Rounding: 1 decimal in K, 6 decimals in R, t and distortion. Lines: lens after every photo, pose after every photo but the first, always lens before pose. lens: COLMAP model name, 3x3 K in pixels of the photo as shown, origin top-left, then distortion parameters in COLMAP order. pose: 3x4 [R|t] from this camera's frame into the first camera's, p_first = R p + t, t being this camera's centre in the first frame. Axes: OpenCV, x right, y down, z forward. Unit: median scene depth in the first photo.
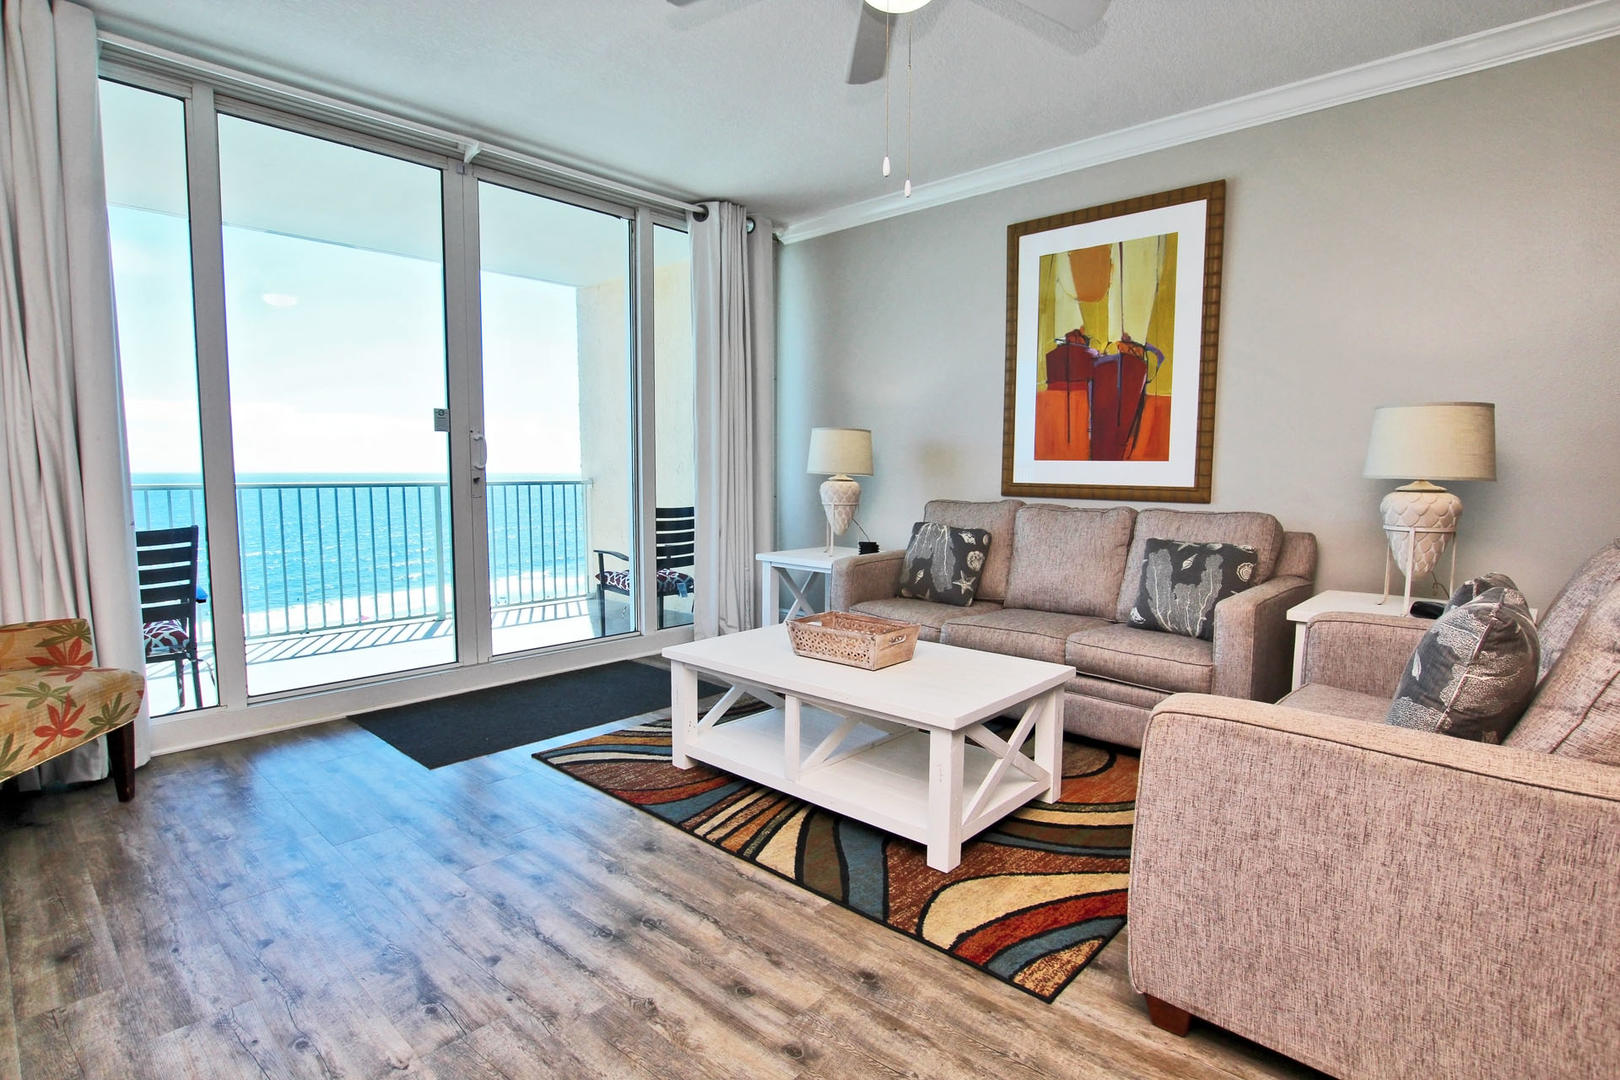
lens RADIAL K [[804.8, 0, 809.6], [0, 804.8, 543.6], [0, 0, 1]] dist [-0.028571, 0.001774]
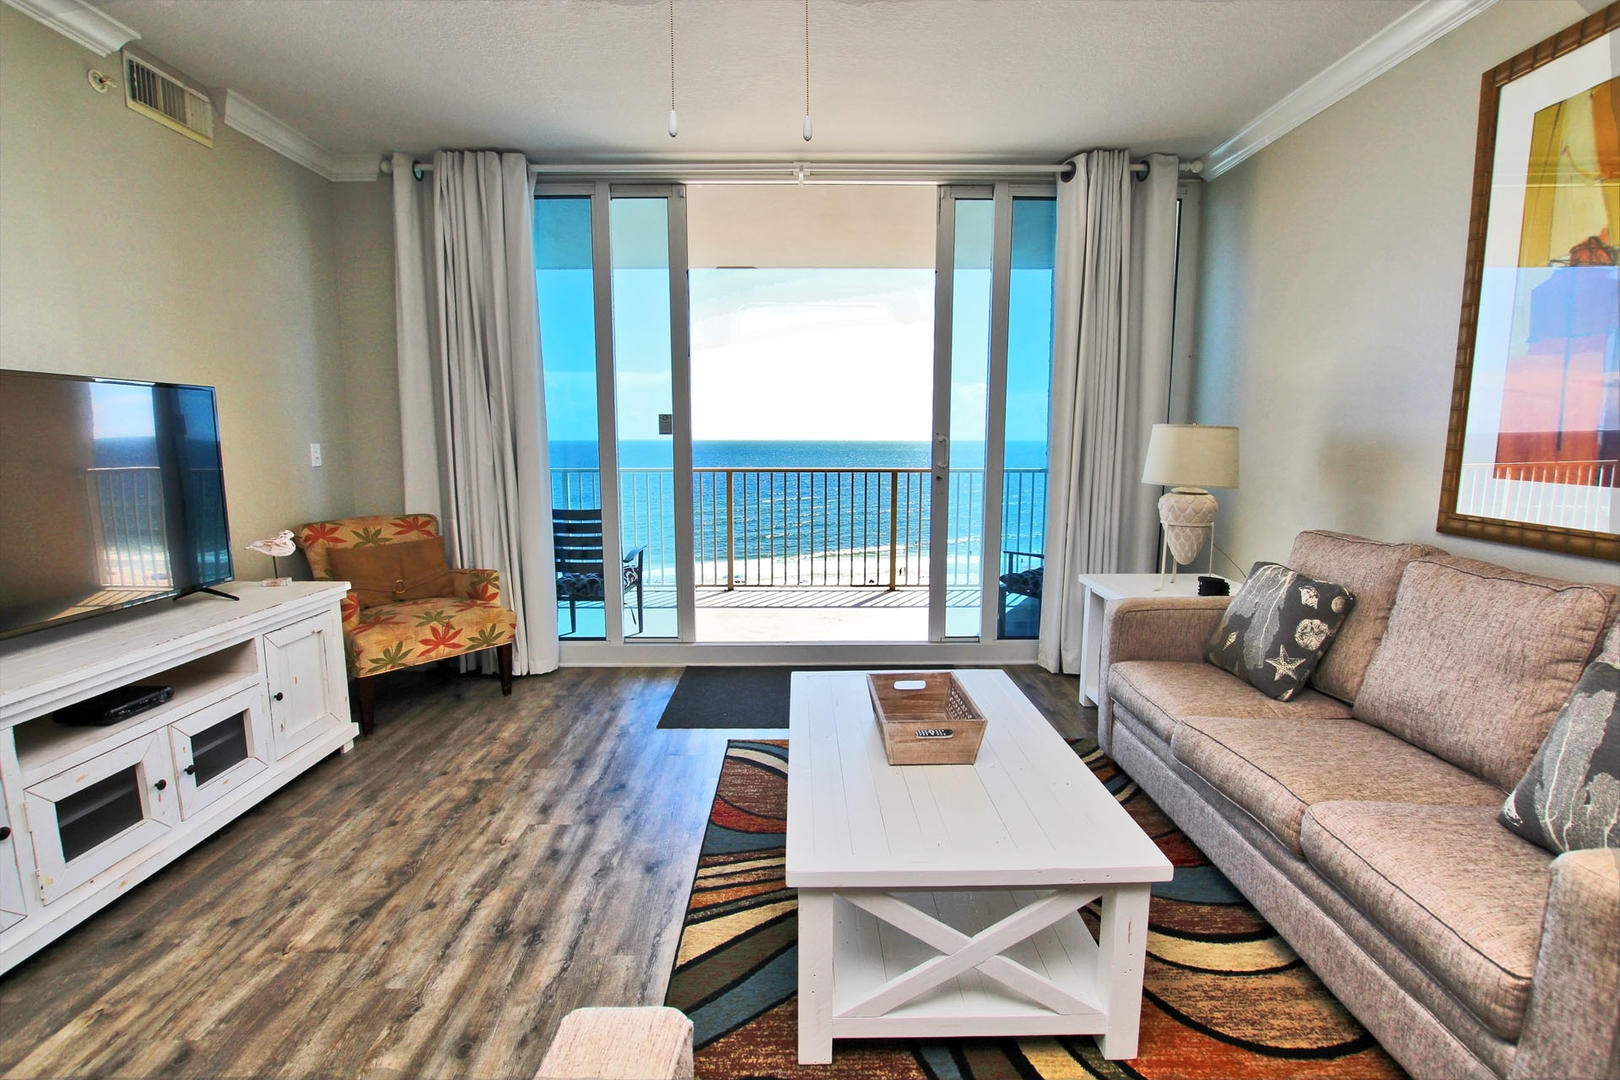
lens RADIAL K [[751.8, 0, 810.0], [0, 751.8, 543.4], [0, 0, 1]] dist [-0.034308, 0.005672]
pose [[0.685059, 0.099120, -0.721713, 0.457903], [-0.064573, 0.995063, 0.075367, -0.090538], [0.725620, -0.005028, 0.688077, 0.388829]]
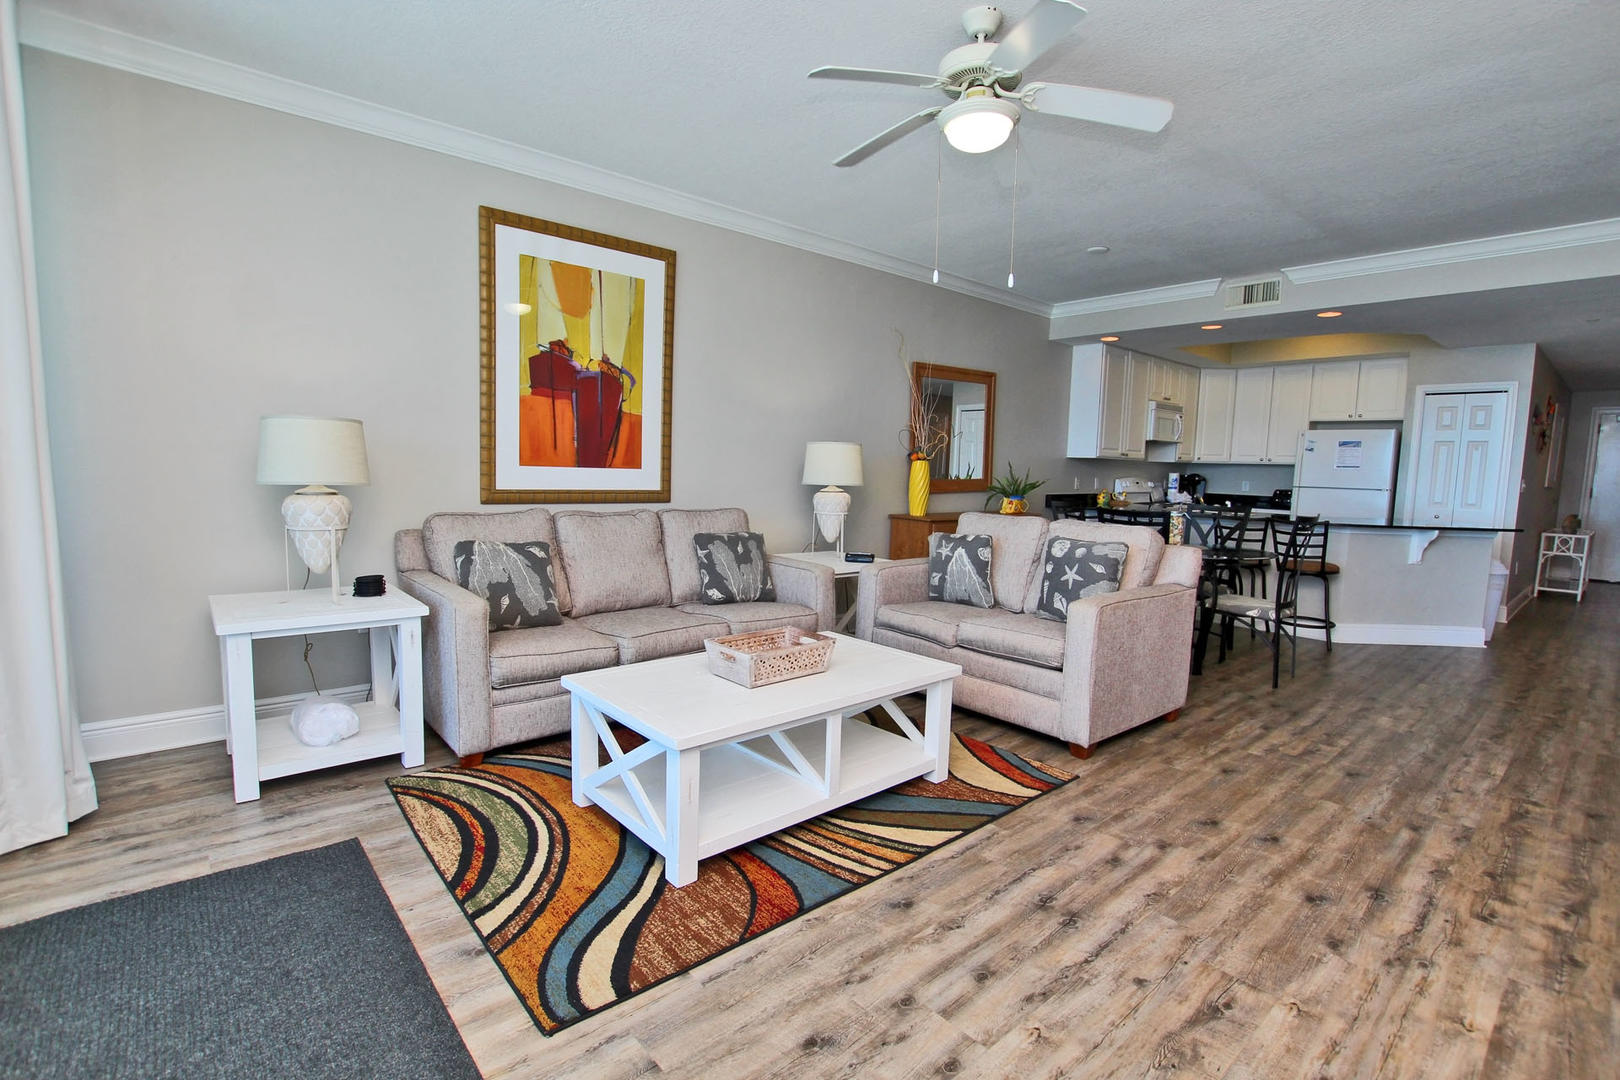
lens RADIAL K [[751.8, 0, 810.6], [0, 751.8, 542.9], [0, 0, 1]] dist [-0.034308, 0.005672]
pose [[0.108421, -0.102090, 0.988849, -0.811545], [0.065431, 0.993289, 0.095374, -0.103821], [-0.991949, 0.054361, 0.114373, 0.774931]]
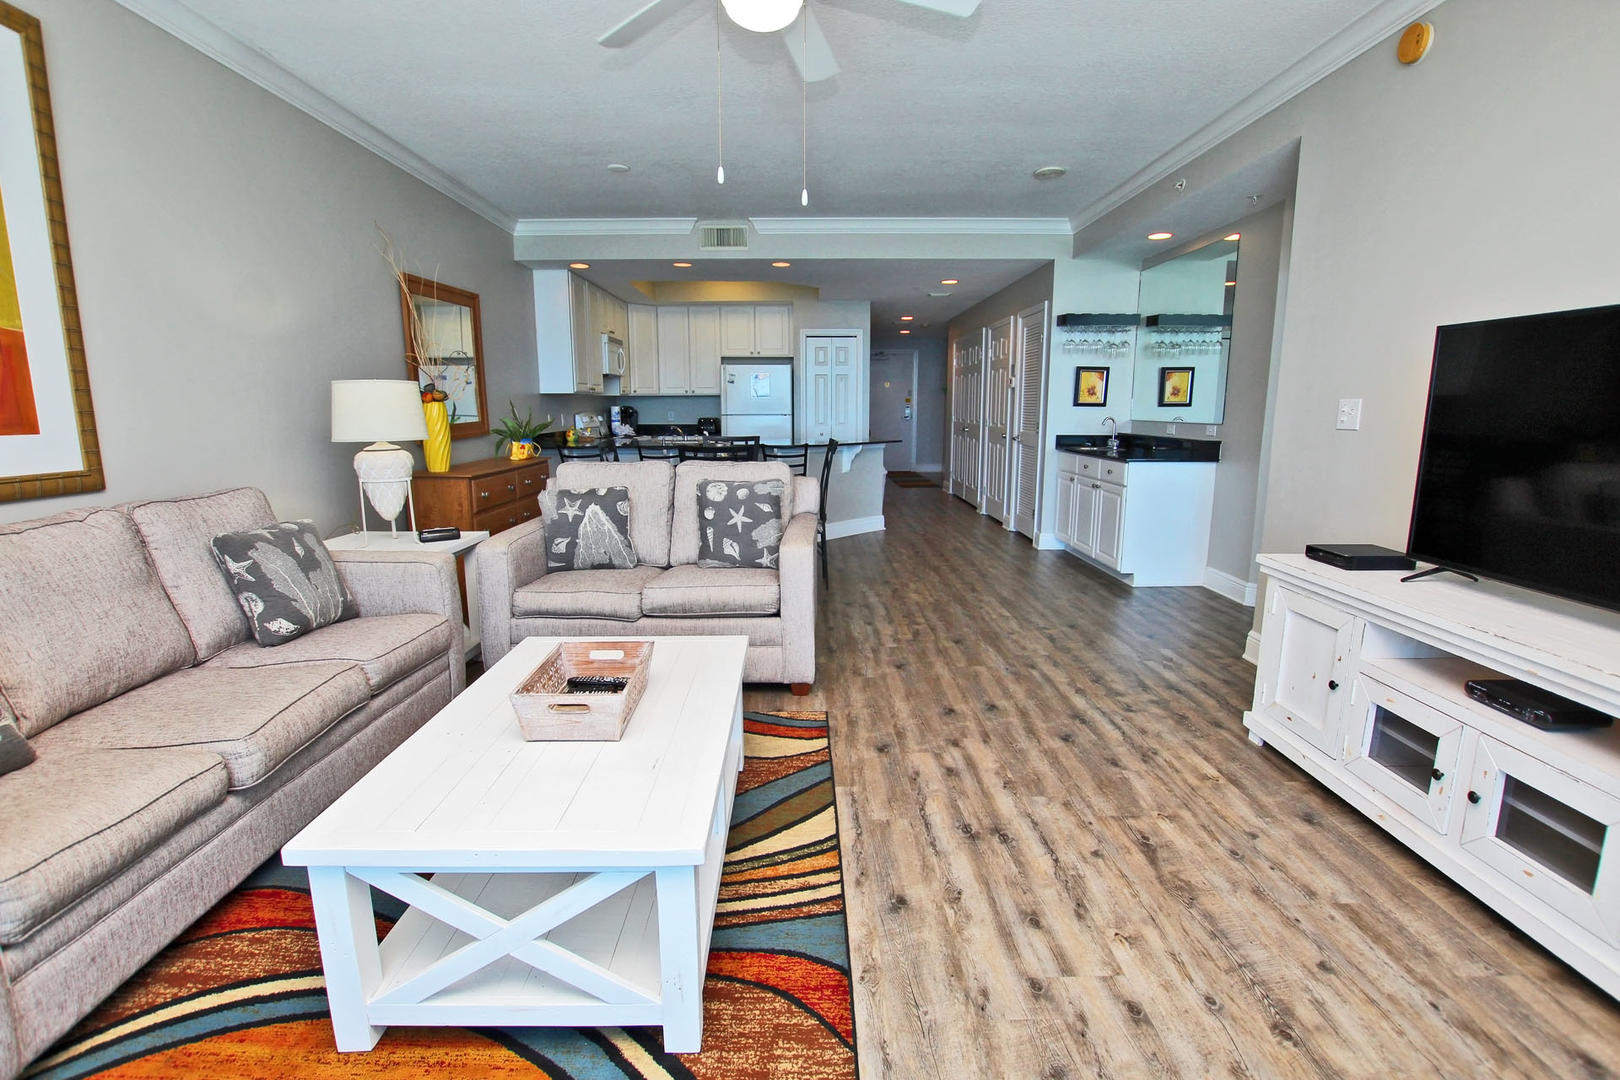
lens RADIAL K [[751.8, 0, 810.6], [0, 751.8, 543.9], [0, 0, 1]] dist [-0.034308, 0.005672]
pose [[-0.685851, -0.133327, 0.715424, -0.511653], [0.065904, 0.967656, 0.243513, -0.148037], [-0.724751, 0.214163, -0.654881, 1.183178]]
